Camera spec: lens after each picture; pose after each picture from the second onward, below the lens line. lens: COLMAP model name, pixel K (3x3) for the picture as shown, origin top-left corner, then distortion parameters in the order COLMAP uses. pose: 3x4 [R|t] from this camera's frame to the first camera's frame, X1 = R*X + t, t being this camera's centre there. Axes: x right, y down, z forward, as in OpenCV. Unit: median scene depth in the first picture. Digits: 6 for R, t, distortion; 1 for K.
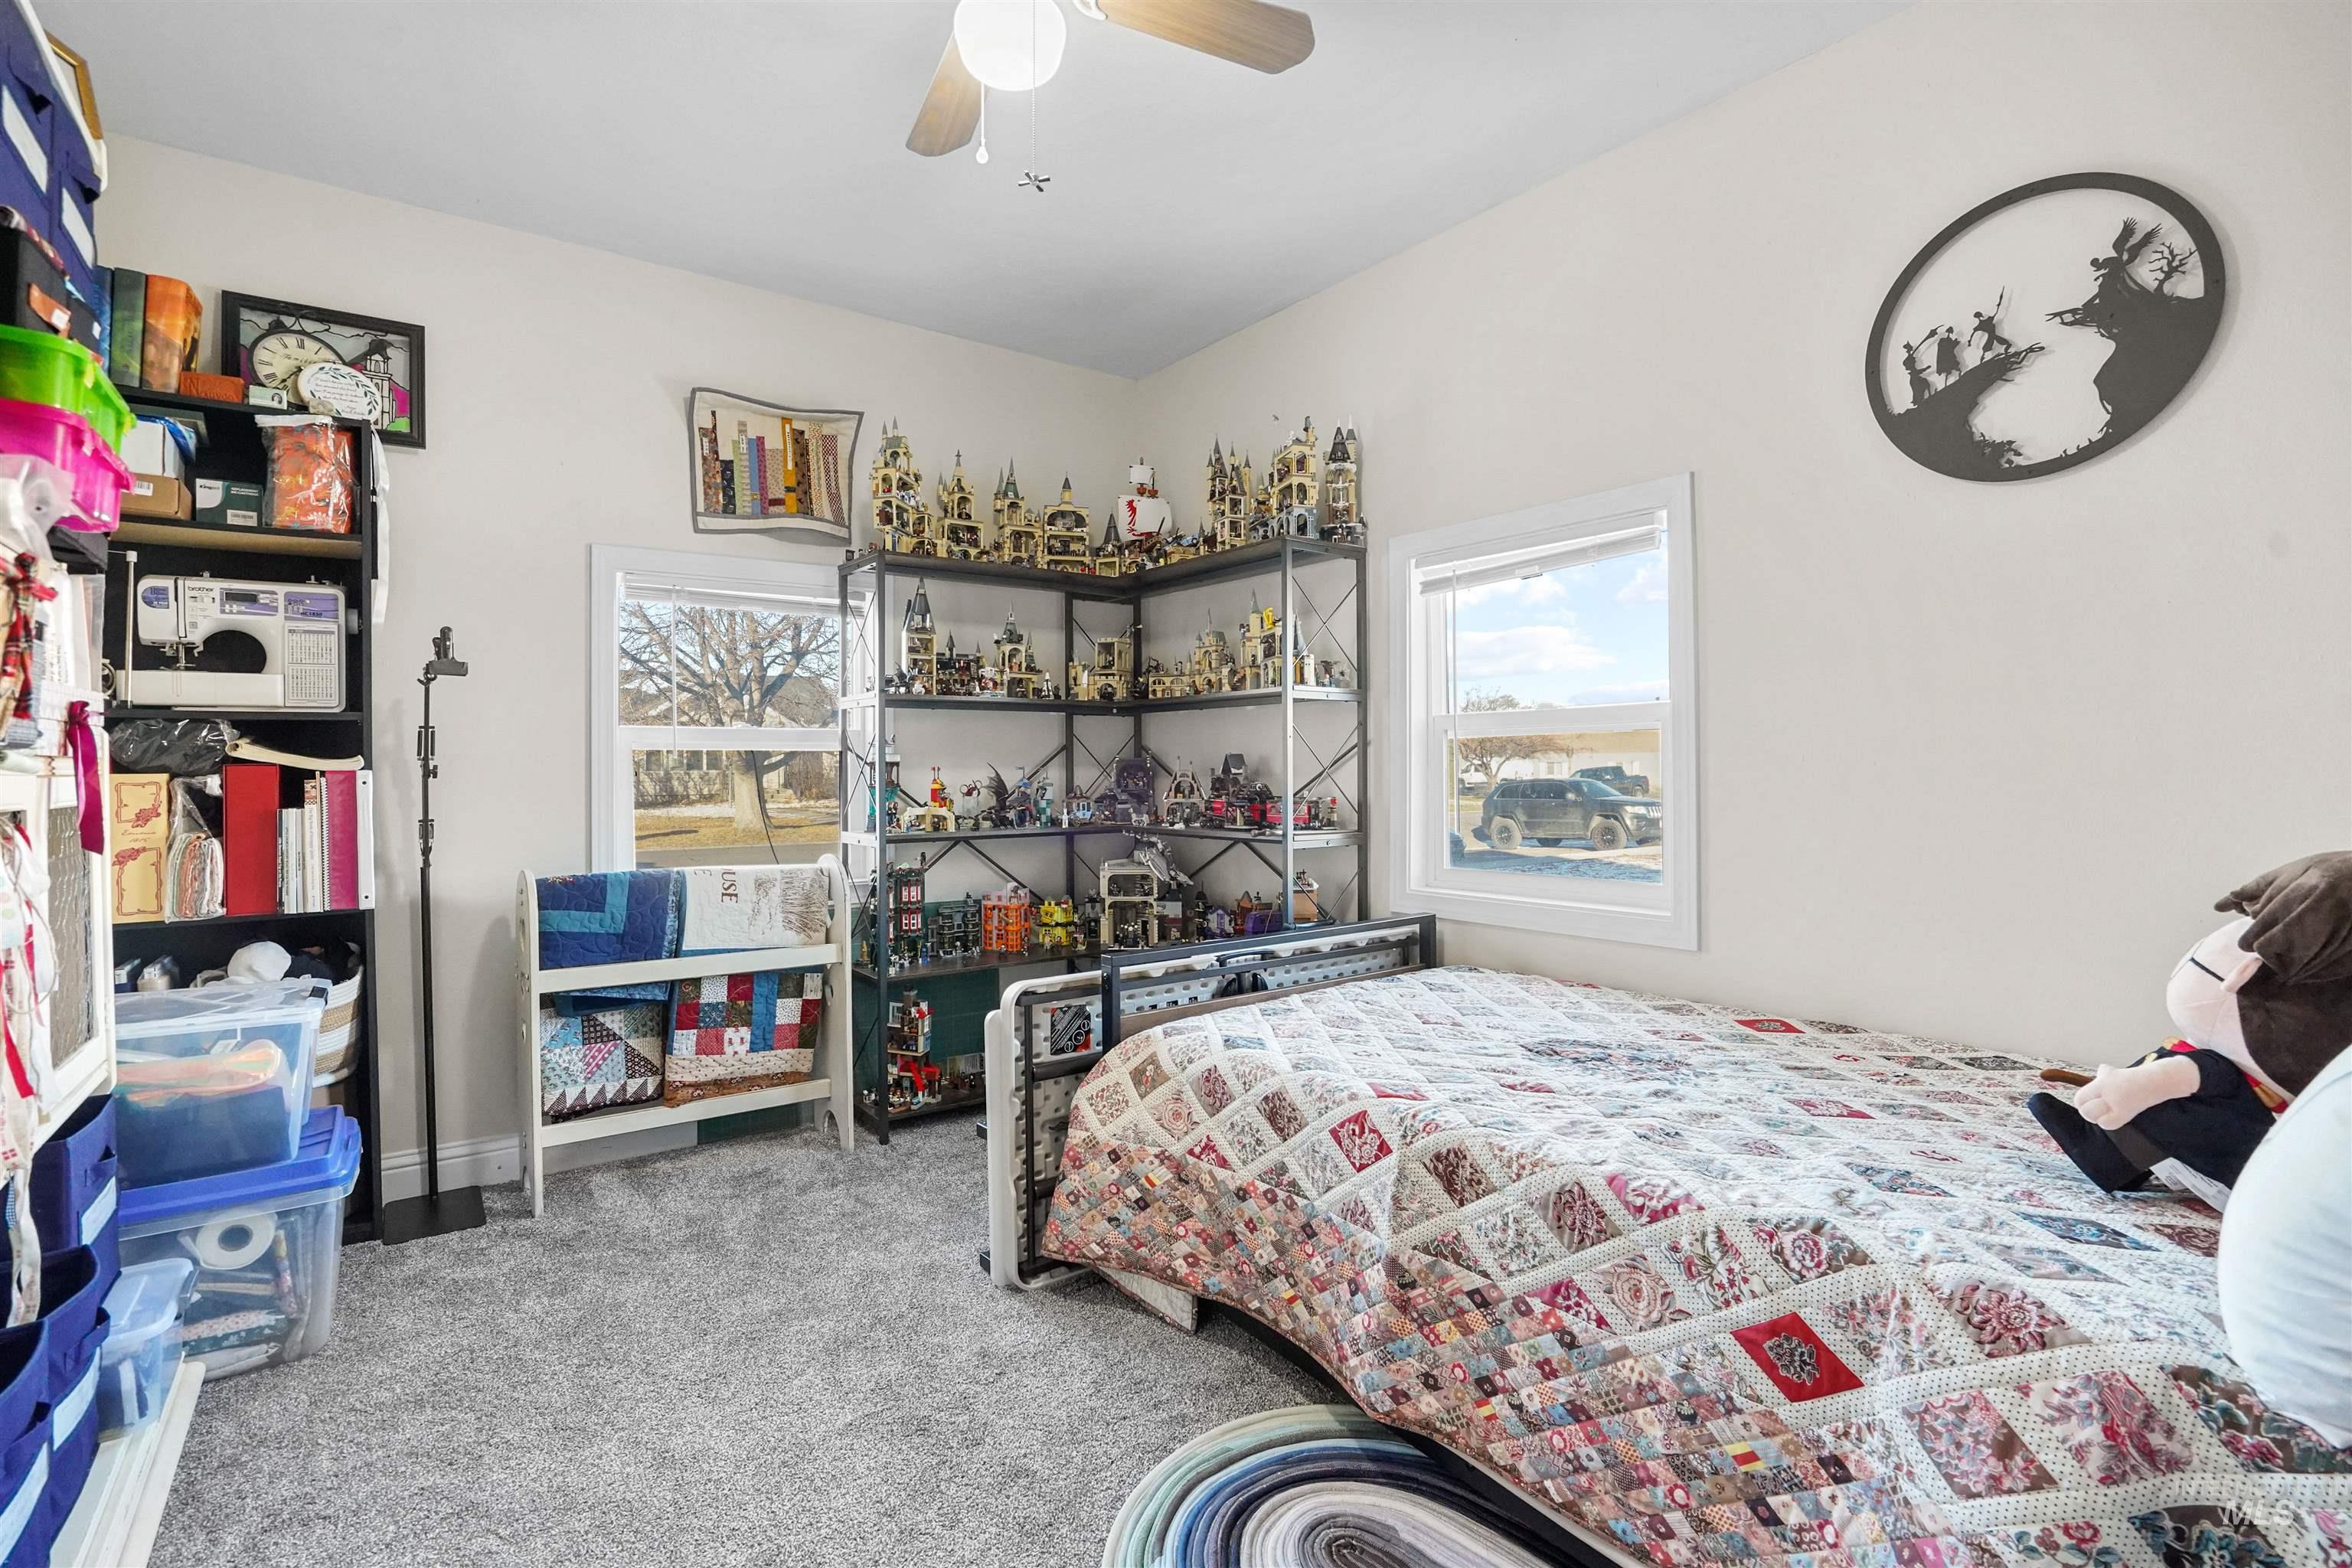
lens RADIAL K [[1107.4, 0, 1173.7], [0, 1107.4, 773.6], [0, 0, 1]] dist [-0.052156, 0.027364]
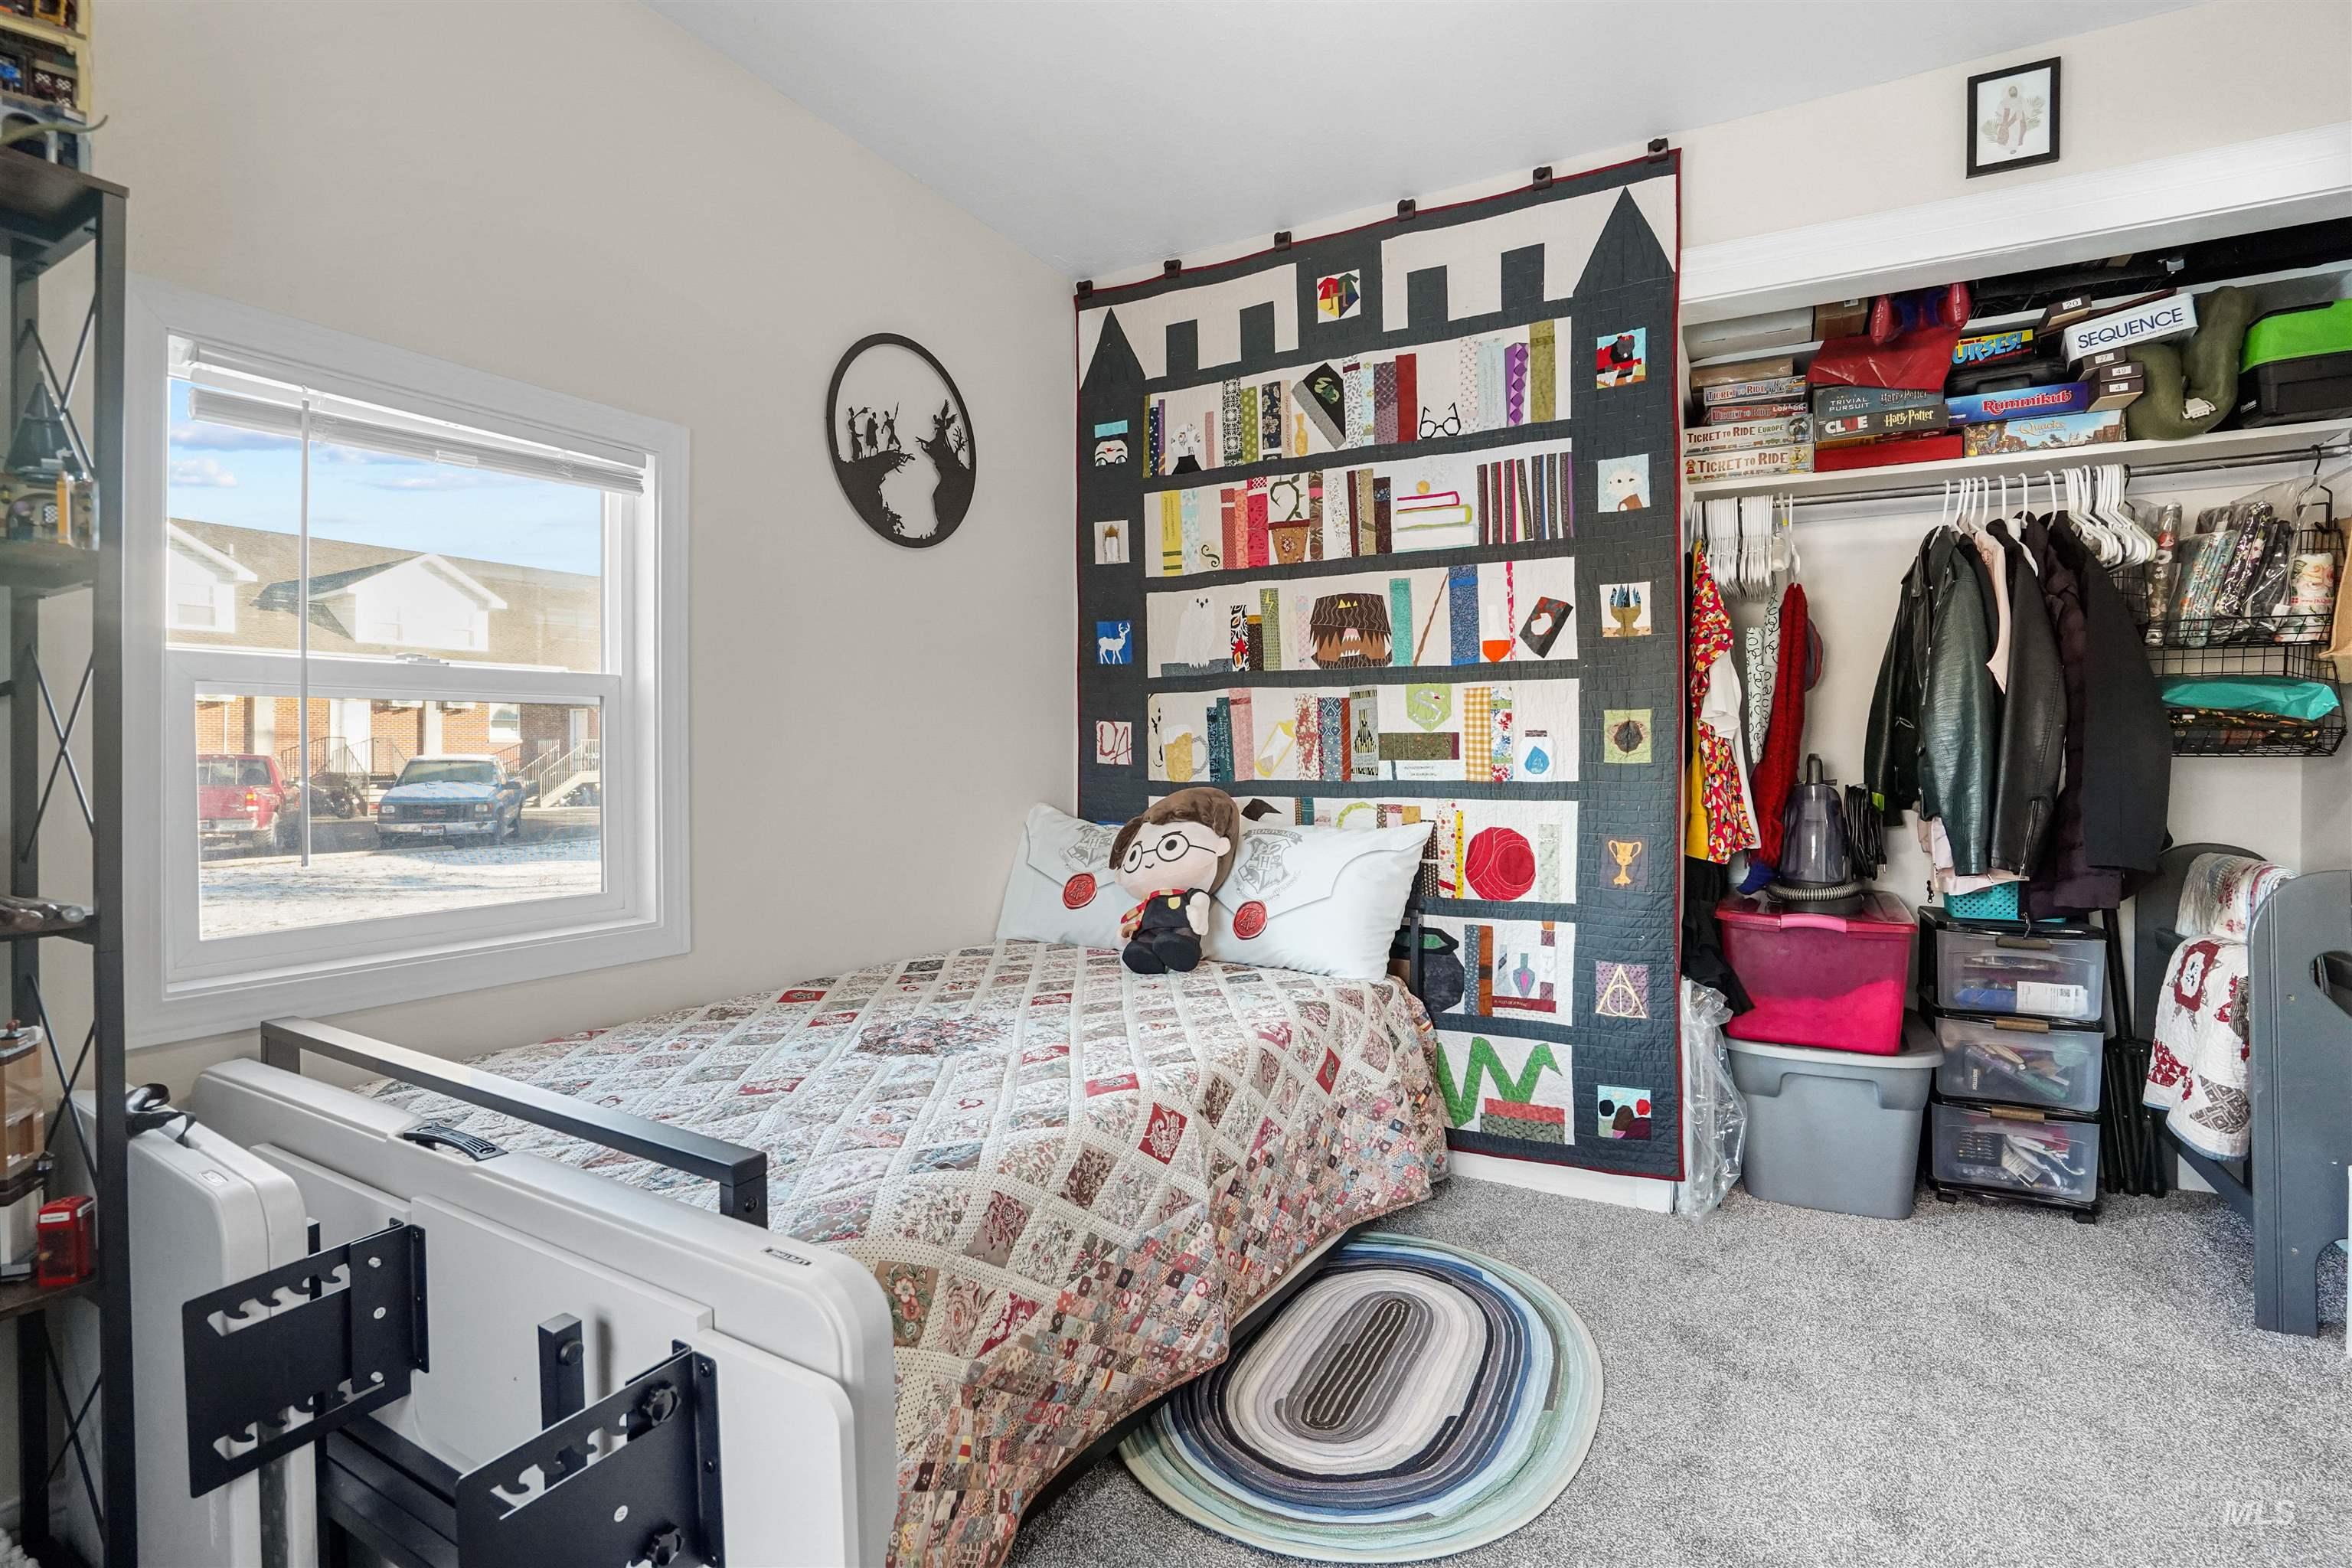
lens RADIAL K [[1107.4, 0, 1173.7], [0, 1107.4, 773.6], [0, 0, 1]] dist [-0.052156, 0.027364]
pose [[-0.389371, -0.010464, 0.921022, -0.661935], [0.008450, 0.999853, 0.014932, 0.001781], [-0.921042, 0.013597, -0.389225, 1.241694]]
